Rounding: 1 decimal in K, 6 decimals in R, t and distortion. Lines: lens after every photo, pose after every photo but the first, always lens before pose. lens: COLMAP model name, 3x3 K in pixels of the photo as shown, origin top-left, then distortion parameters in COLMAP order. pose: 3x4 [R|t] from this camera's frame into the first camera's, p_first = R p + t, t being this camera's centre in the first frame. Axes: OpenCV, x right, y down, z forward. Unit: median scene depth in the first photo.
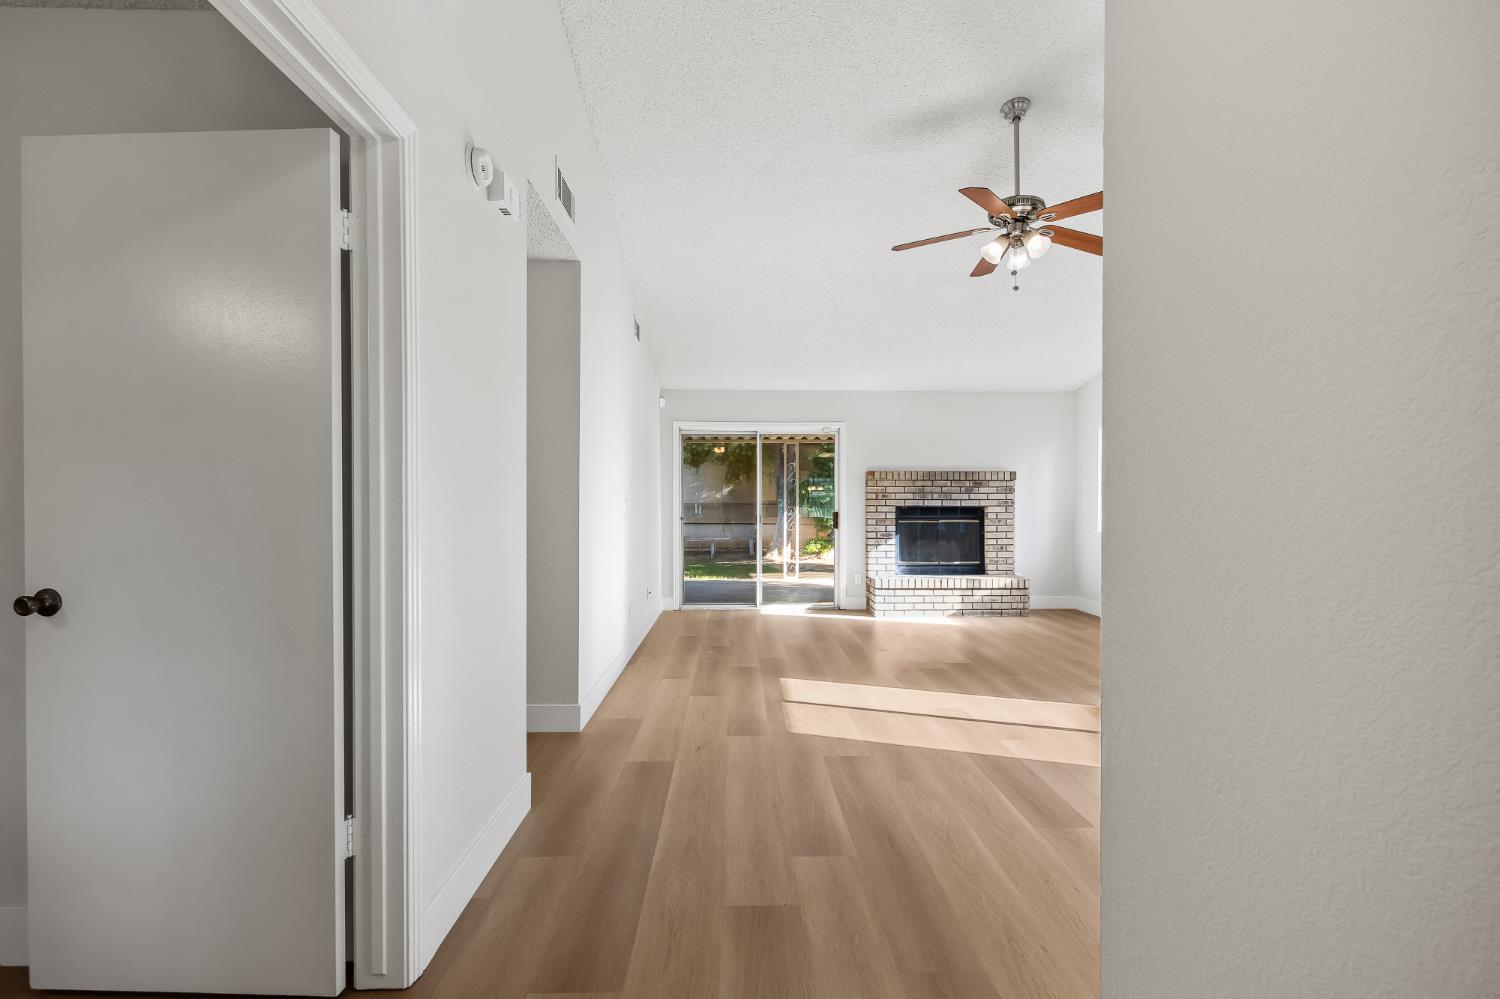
lens RADIAL K [[712.6, 0, 753.7], [0, 712.6, 505.9], [0, 0, 1]] dist [0.005408, 0.000292]
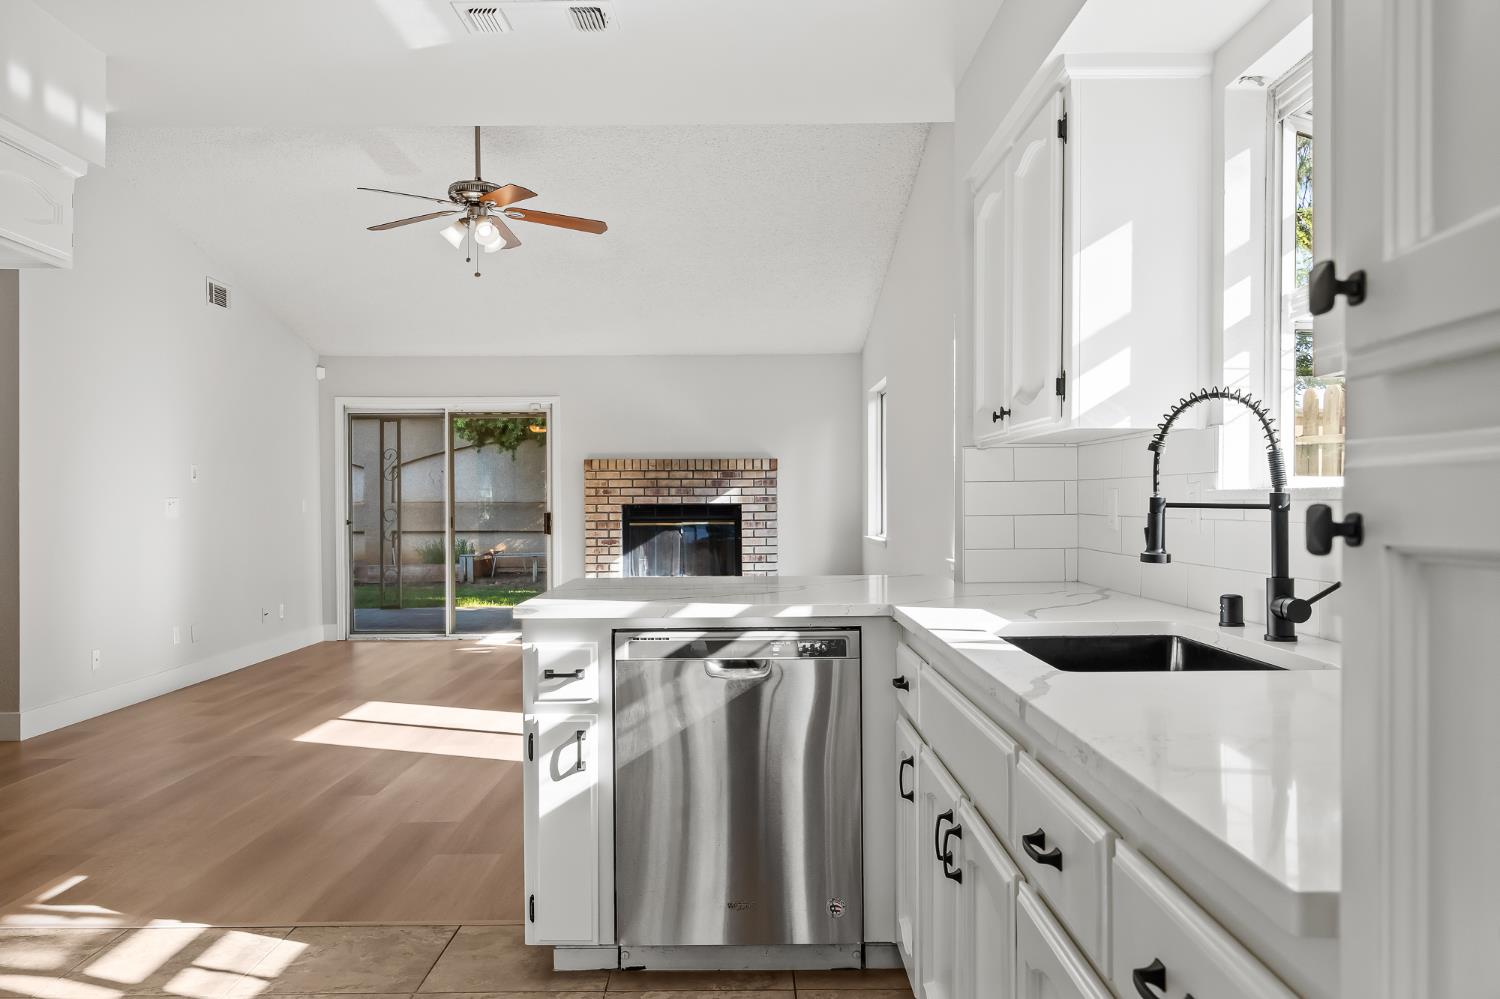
lens RADIAL K [[1181.9, 0, 759.5], [0, 1181.9, 495.1], [0, 0, 1]] dist [0.002559, 0.004408]
pose [[0.999720, -0.006699, -0.022704, 0.377521], [0.006474, 0.999930, -0.009936, 0.003626], [0.022769, 0.009787, 0.999693, -0.275579]]
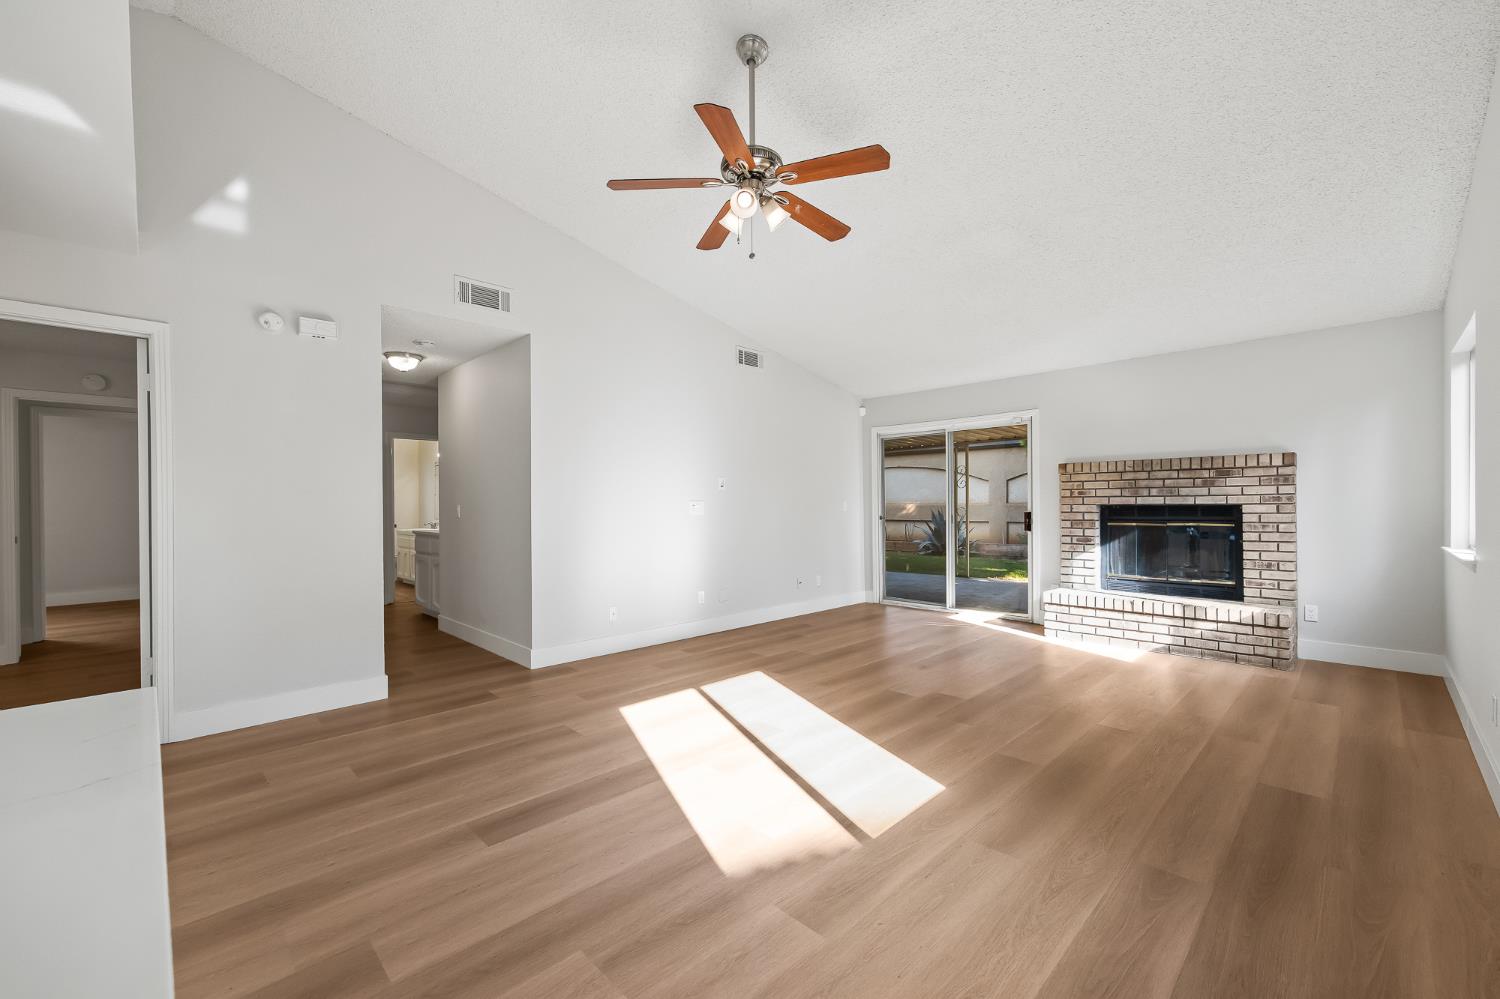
lens RADIAL K [[608.3, 0, 754.2], [0, 608.3, 506.8], [0, 0, 1]] dist [0.000763, 0.000917]
pose [[0.678790, -0.003870, -0.734323, 0.443127], [0.004660, 0.999989, -0.000963, 0.001197], [0.734318, -0.002769, 0.678800, 0.242093]]
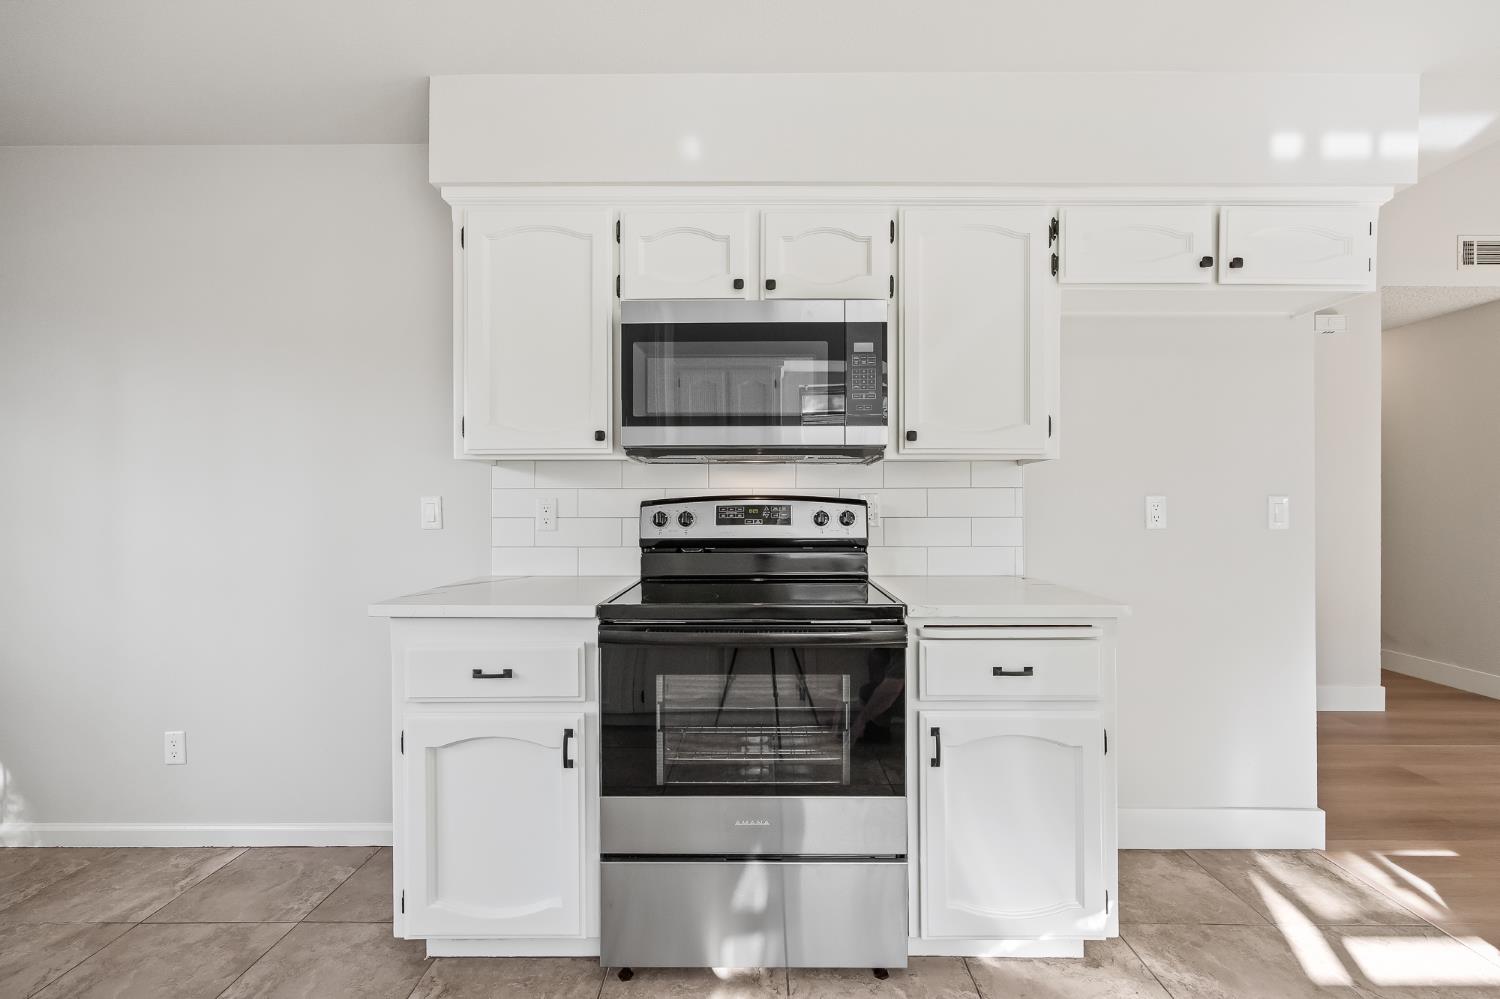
lens RADIAL K [[655.9, 0, 757.4], [0, 655.9, 504.0], [0, 0, 1]] dist [-0.001667, -0.000400]
pose [[-0.034141, -0.001869, -0.999415, 0.385586], [-0.005584, 0.999983, -0.001679, 0.002091], [0.999401, 0.005523, -0.034151, -0.089543]]
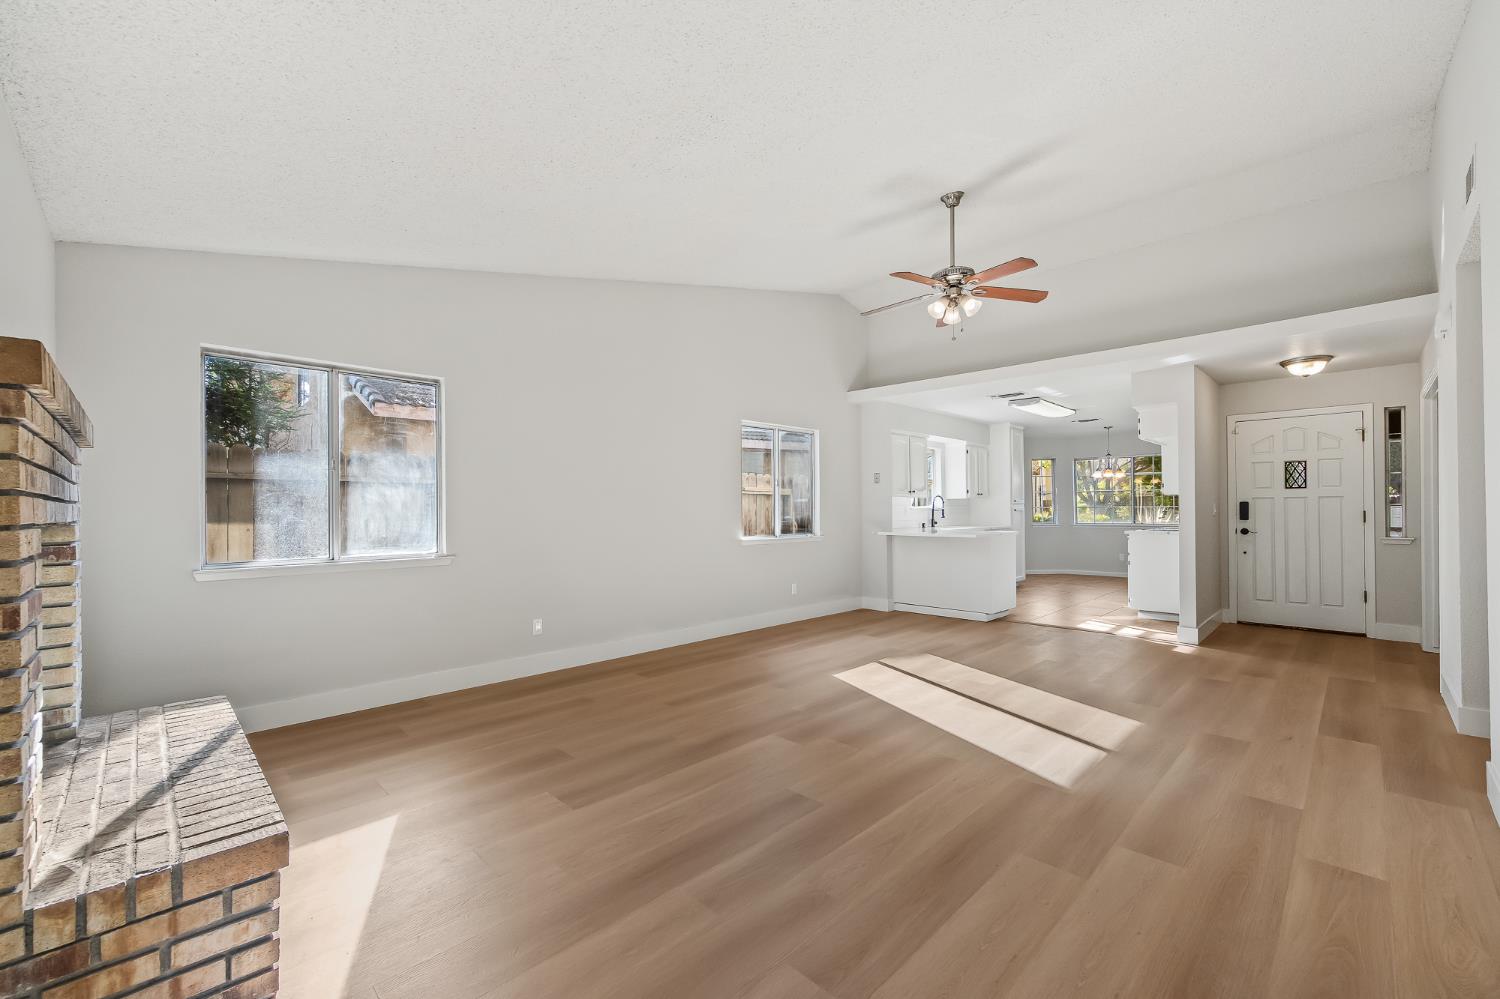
lens RADIAL K [[608.3, 0, 751.3], [0, 608.3, 511.4], [0, 0, 1]] dist [0.000763, 0.000917]
pose [[-0.687015, 0.002945, 0.726637, -0.082456], [0.012950, 0.999883, 0.008191, -0.006461], [-0.726528, 0.015037, -0.686972, 0.971878]]
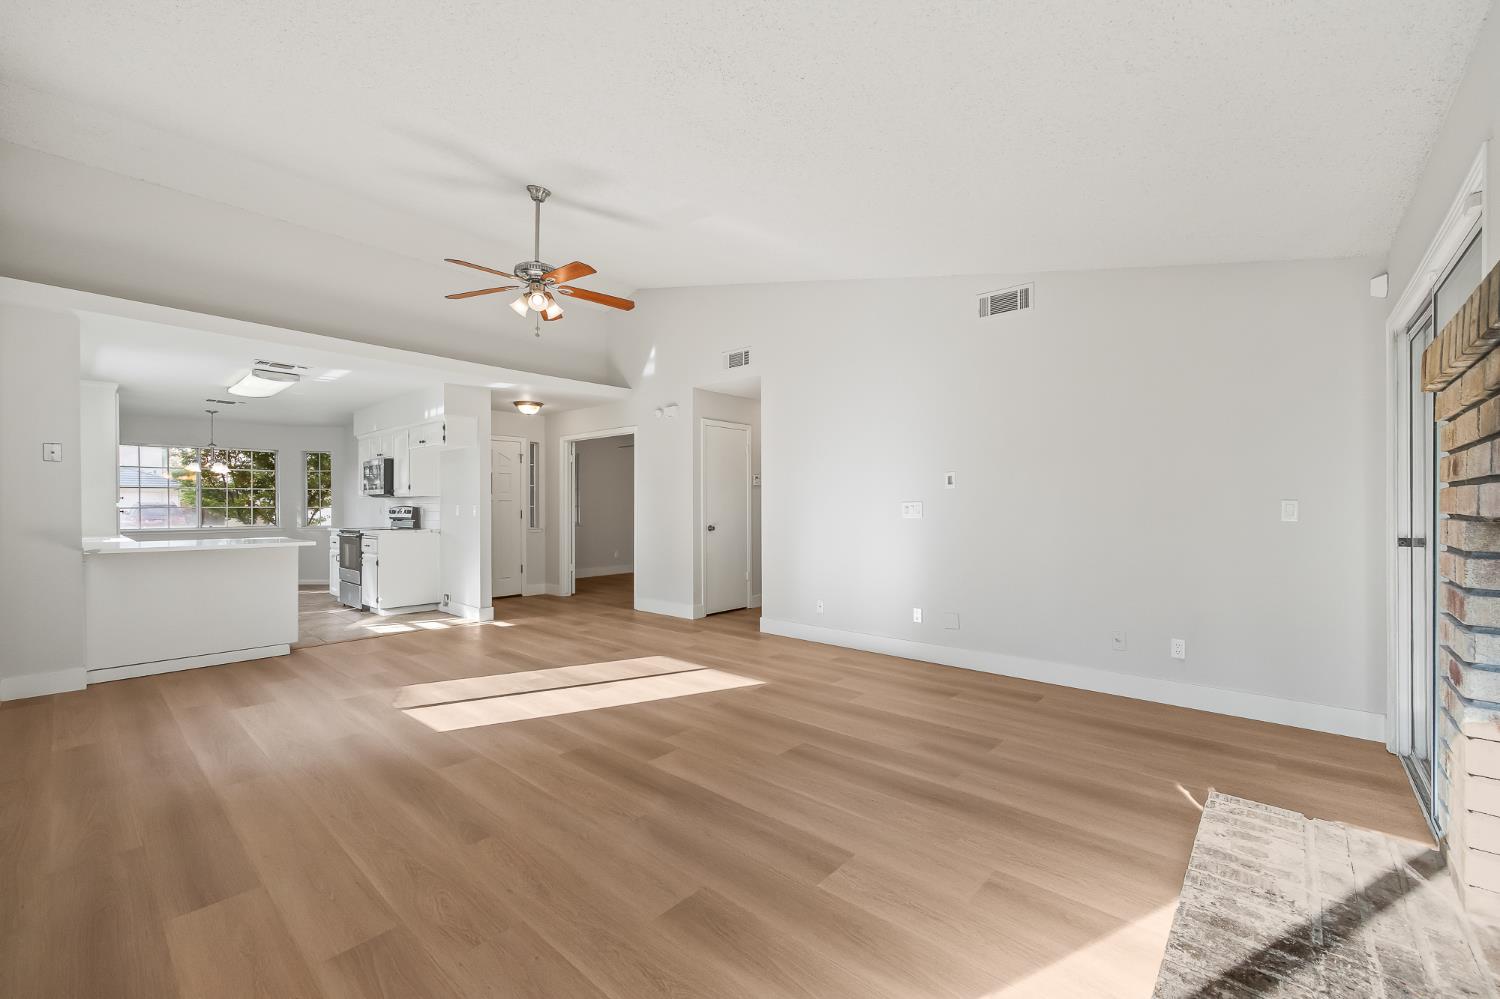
lens RADIAL K [[608.3, 0, 756.0], [0, 608.3, 506.6], [0, 0, 1]] dist [0.000763, 0.000917]
pose [[-0.684267, 0.002102, -0.729228, 0.428436], [-0.001934, 0.999987, 0.004697, -0.004414], [0.729229, 0.004624, -0.684254, 0.972229]]
